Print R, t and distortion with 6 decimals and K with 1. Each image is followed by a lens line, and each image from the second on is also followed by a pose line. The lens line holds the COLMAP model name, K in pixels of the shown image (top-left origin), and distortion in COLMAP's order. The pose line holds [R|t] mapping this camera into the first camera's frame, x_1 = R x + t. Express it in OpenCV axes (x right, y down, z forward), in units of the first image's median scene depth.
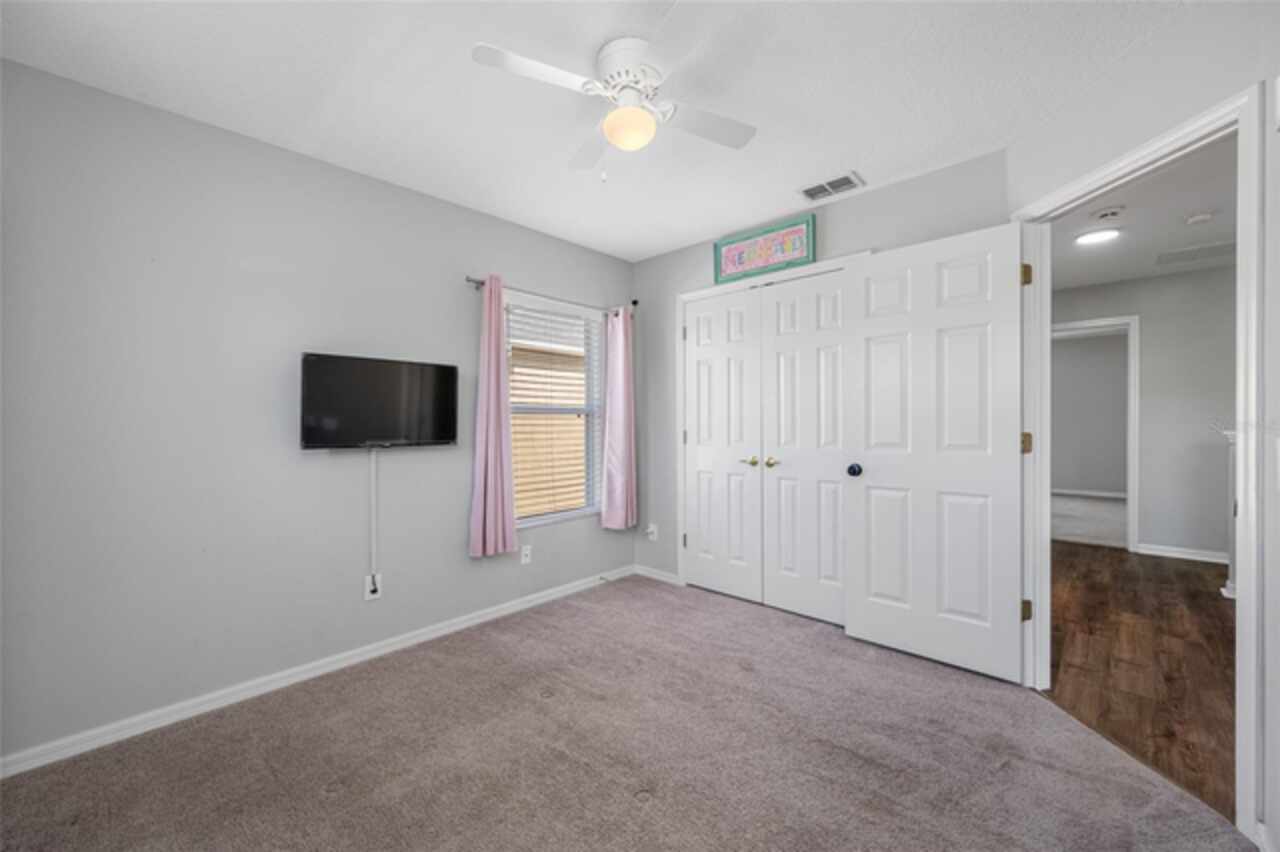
lens RADIAL K [[505.2, 0, 640.0], [0, 505.2, 426.0], [0, 0, 1]] dist [-0.000008, -0.000022]
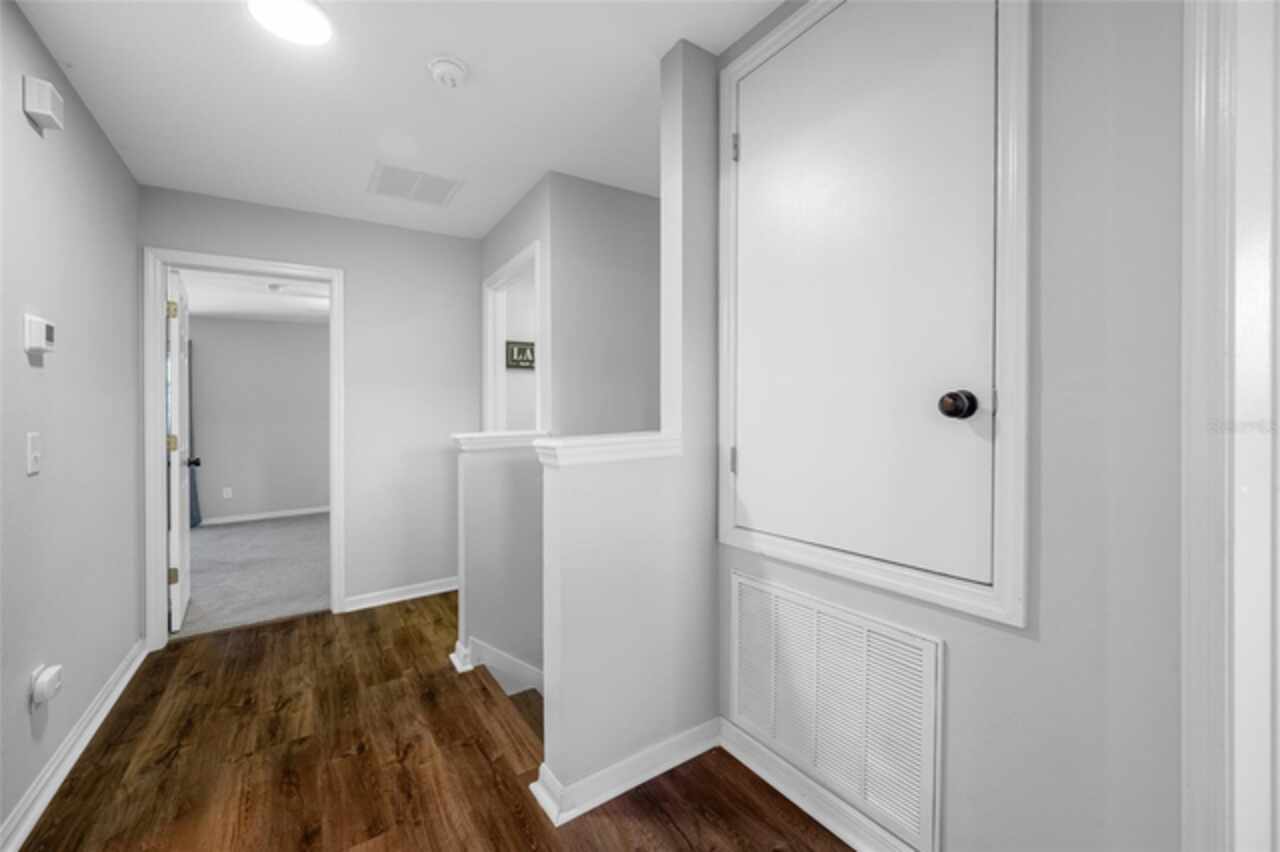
lens RADIAL K [[517.0, 0, 645.9], [0, 517.0, 433.0], [0, 0, 1]] dist [0.000347, -0.000079]
pose [[0.222923, -0.037178, 0.974127, 0.598667], [0.031515, 0.999025, 0.030916, -0.000957], [-0.974326, 0.023808, 0.223877, 0.651206]]
